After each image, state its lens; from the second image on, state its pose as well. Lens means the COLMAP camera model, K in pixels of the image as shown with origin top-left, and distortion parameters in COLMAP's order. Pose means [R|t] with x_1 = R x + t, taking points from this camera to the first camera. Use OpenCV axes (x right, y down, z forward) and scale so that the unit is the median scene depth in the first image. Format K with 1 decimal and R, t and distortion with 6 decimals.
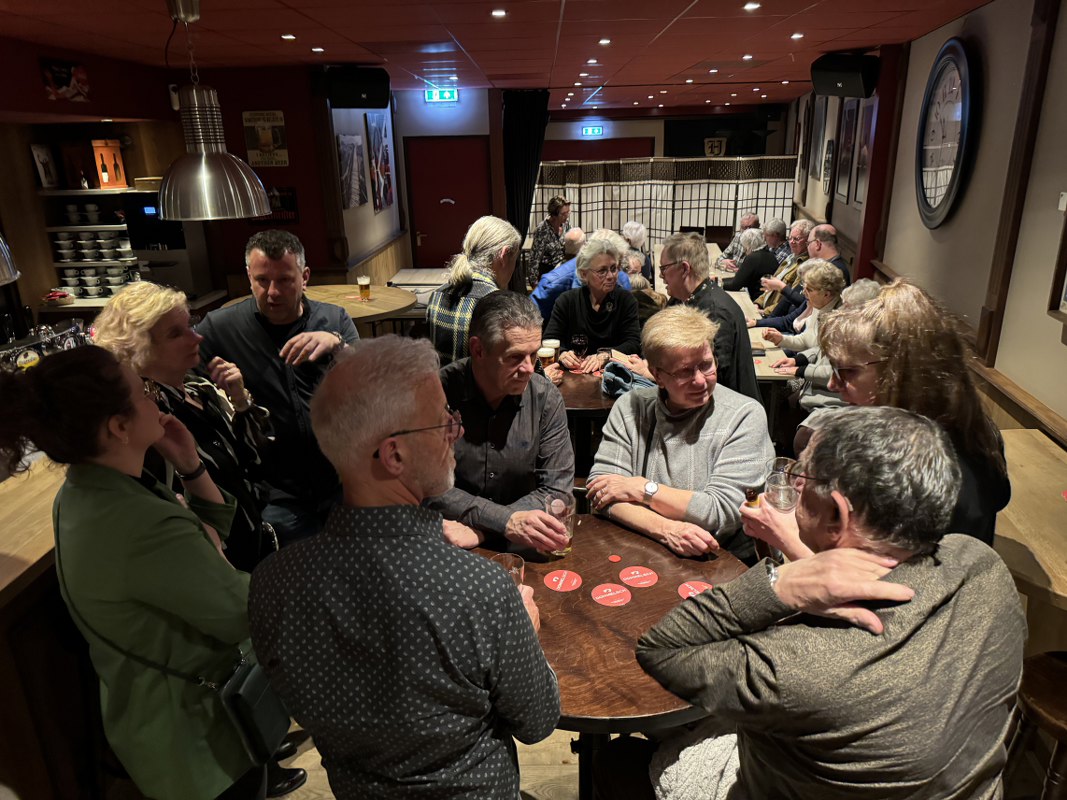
lens RADIAL K [[763.7, 0, 538.1], [0, 763.7, 397.0], [0, 0, 1]] dist [0.050774, -0.001597]
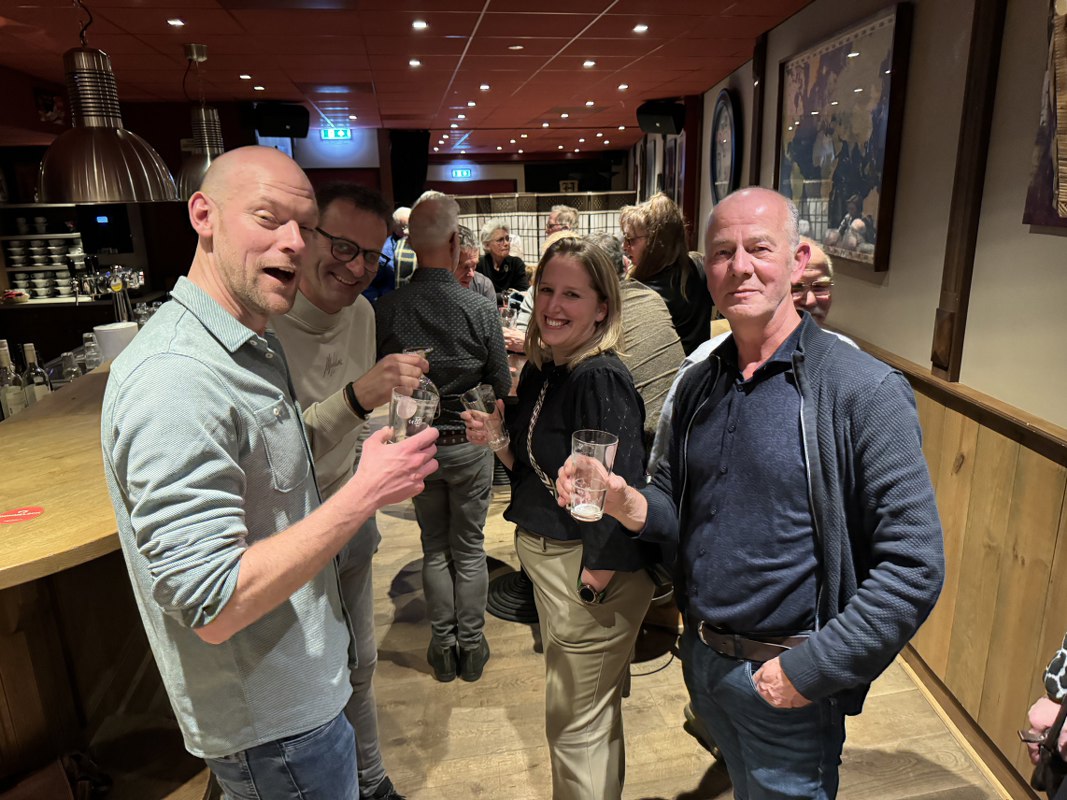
lens RADIAL K [[754.0, 0, 533.5], [0, 754.0, 400.0], [0, 0, 1]] dist [0.111721, -0.065886]
pose [[0.985413, -0.050059, 0.162649, -0.047604], [0.059472, 0.996794, -0.053530, 0.101183], [-0.159448, 0.062422, 0.985231, -0.186298]]
